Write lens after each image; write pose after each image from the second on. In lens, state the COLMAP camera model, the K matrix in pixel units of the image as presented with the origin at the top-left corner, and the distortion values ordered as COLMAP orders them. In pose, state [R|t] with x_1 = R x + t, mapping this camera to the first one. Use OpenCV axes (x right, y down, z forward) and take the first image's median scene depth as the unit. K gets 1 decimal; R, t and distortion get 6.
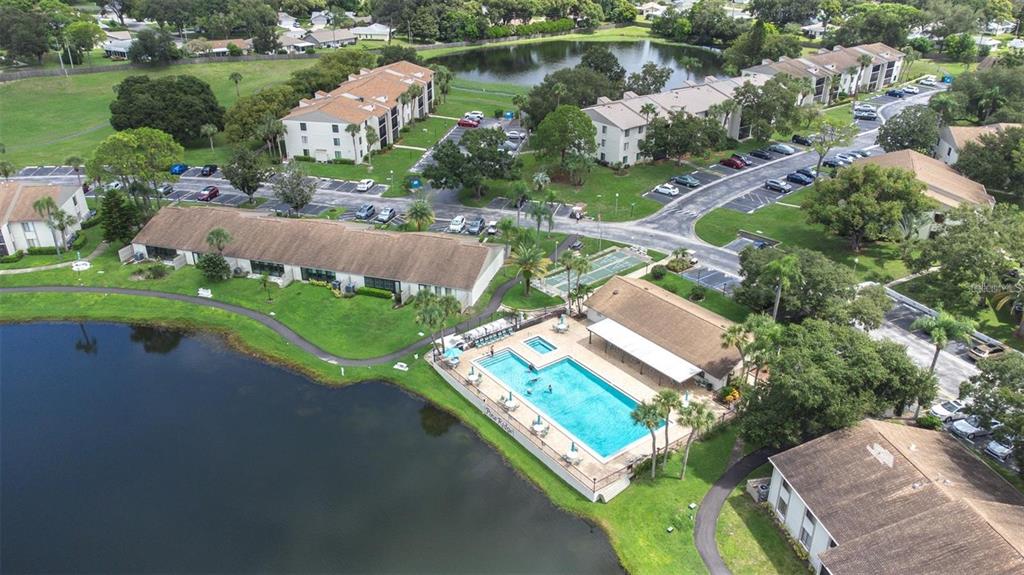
lens RADIAL K [[782.6, 0, 505.5], [0, 782.6, 286.8], [0, 0, 1]] dist [0.067388, -0.000723]
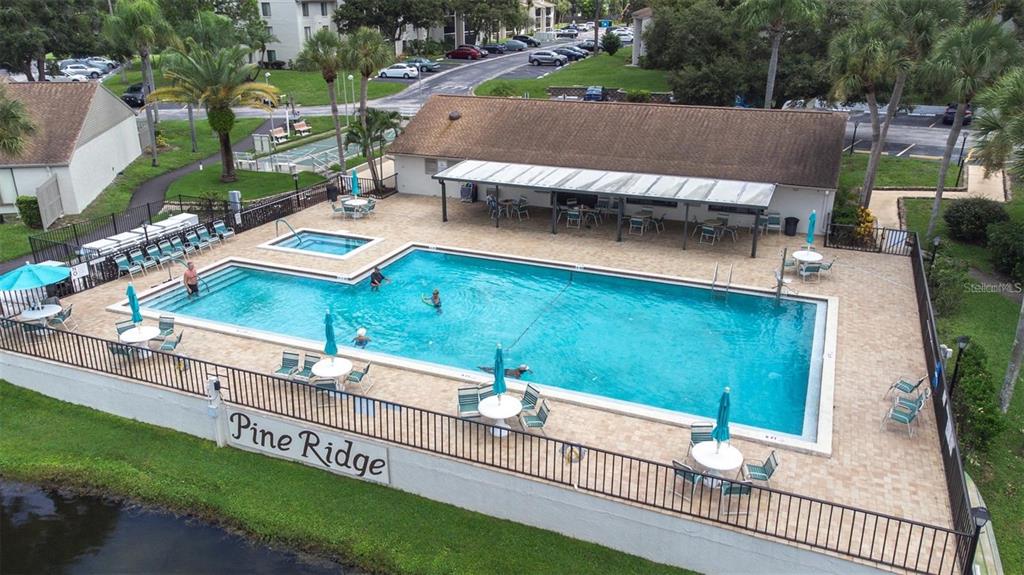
lens RADIAL K [[782.6, 0, 505.5], [0, 782.6, 286.8], [0, 0, 1]] dist [0.067388, -0.000723]
pose [[0.873242, -0.182964, 0.451634, -0.029366], [0.225981, 0.973196, -0.042680, 0.078287], [-0.431719, 0.139330, 0.891182, 0.396273]]
